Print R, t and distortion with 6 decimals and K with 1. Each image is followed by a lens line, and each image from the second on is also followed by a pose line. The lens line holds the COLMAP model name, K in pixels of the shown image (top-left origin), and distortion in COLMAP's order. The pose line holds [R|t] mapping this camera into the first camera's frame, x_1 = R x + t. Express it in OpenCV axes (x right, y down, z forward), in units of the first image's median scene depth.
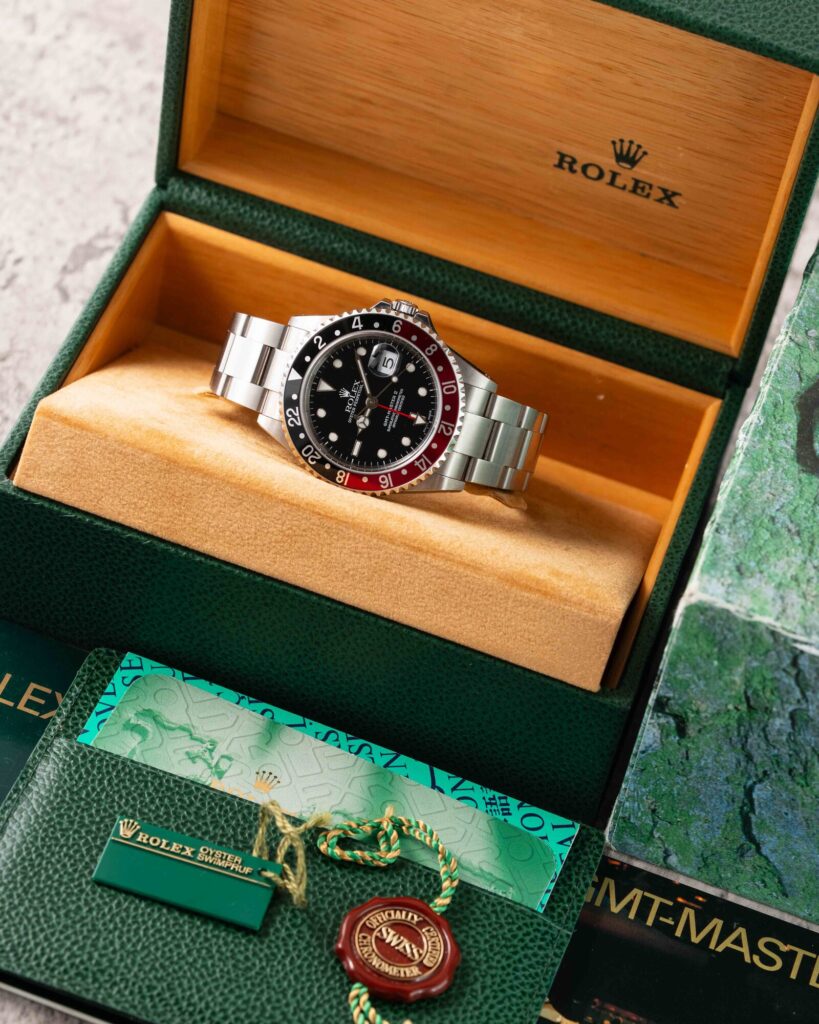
lens RADIAL K [[4212.8, 0, 409.5], [0, 4212.8, 512.0], [0, 0, 1]] dist [-0.137659, 3.339837]
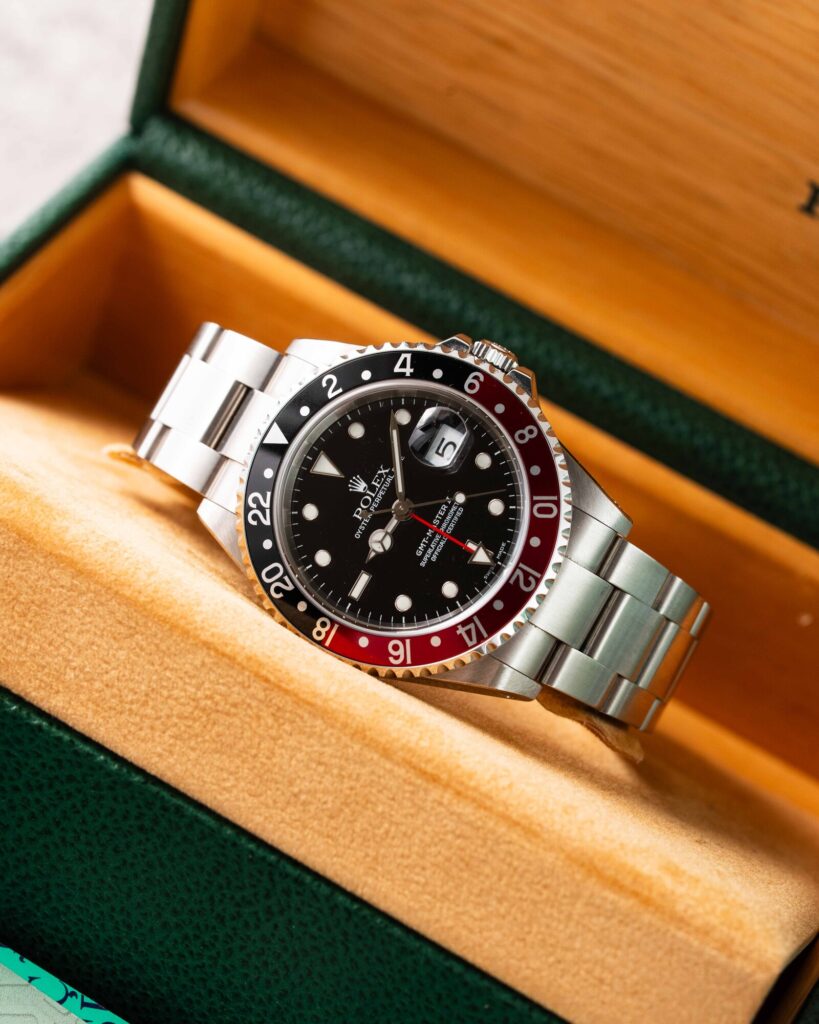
lens RADIAL K [[4212.8, 0, 409.5], [0, 4212.8, 512.0], [0, 0, 1]] dist [-0.137659, 3.339837]
pose [[0.980760, 0.187855, -0.053105, 0.021406], [-0.193133, 0.973342, -0.123713, 0.042731], [0.028449, 0.131589, 0.990896, 0.451171]]
